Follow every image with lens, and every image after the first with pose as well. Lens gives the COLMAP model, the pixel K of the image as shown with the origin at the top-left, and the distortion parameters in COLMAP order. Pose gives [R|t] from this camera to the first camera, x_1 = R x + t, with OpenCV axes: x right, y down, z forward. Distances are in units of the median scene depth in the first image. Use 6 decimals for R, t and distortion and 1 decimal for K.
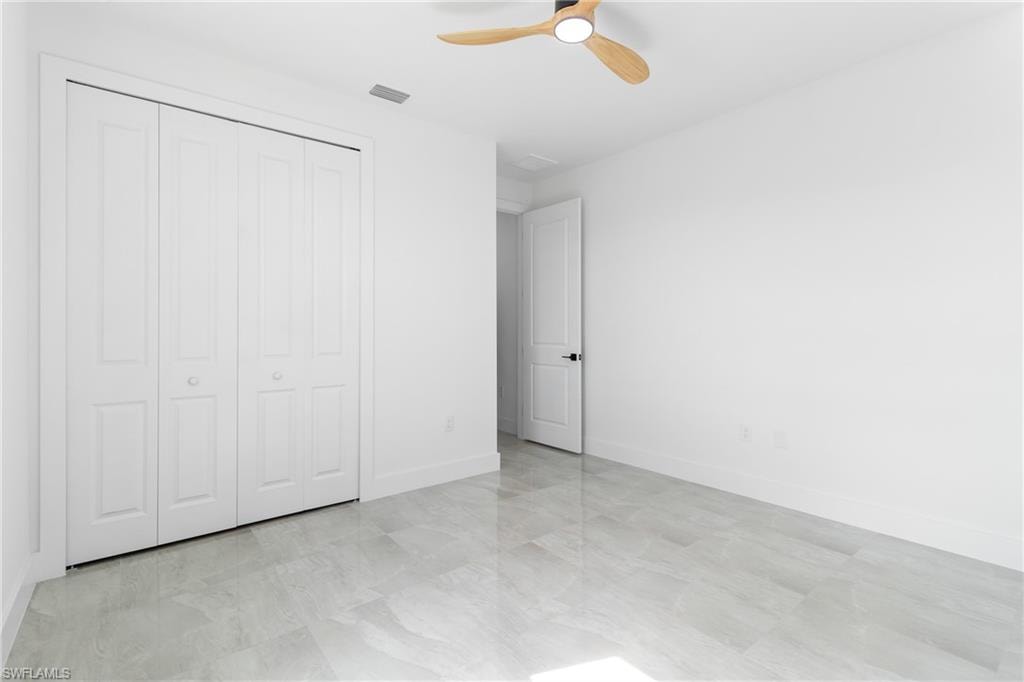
lens RADIAL K [[481.2, 0, 514.9], [0, 481.2, 334.6], [0, 0, 1]] dist [0.002561, 0.000114]
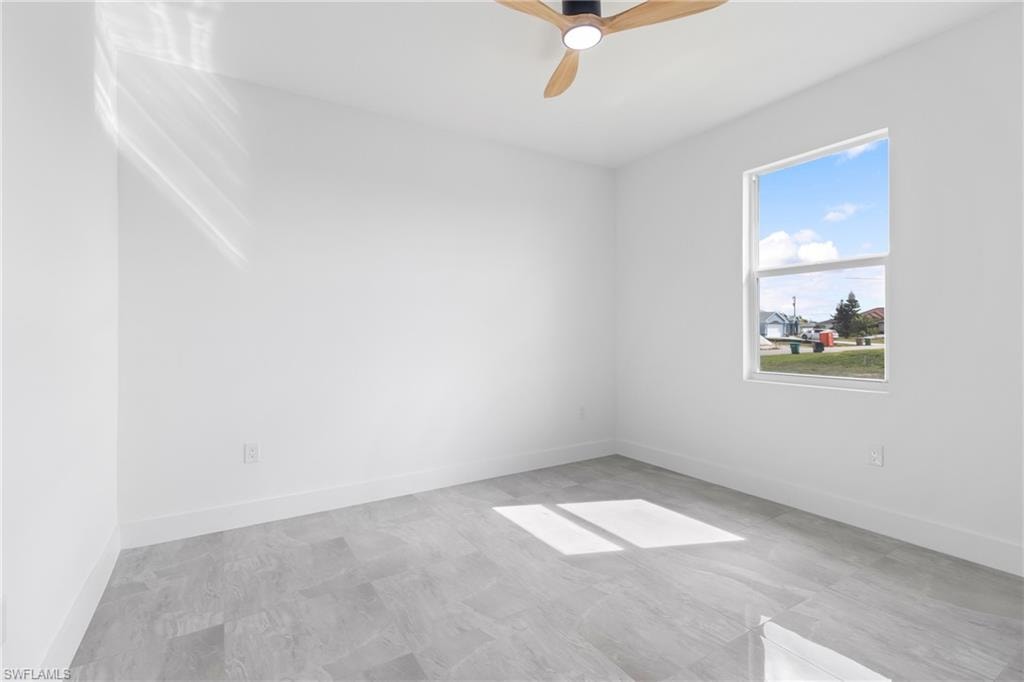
lens RADIAL K [[481.2, 0, 514.9], [0, 481.2, 334.6], [0, 0, 1]] dist [0.002561, 0.000114]
pose [[-0.992166, 0.008699, 0.124625, 0.141467], [0.010733, 0.999820, 0.015658, -0.021324], [-0.124466, 0.016873, -0.992080, 1.981143]]
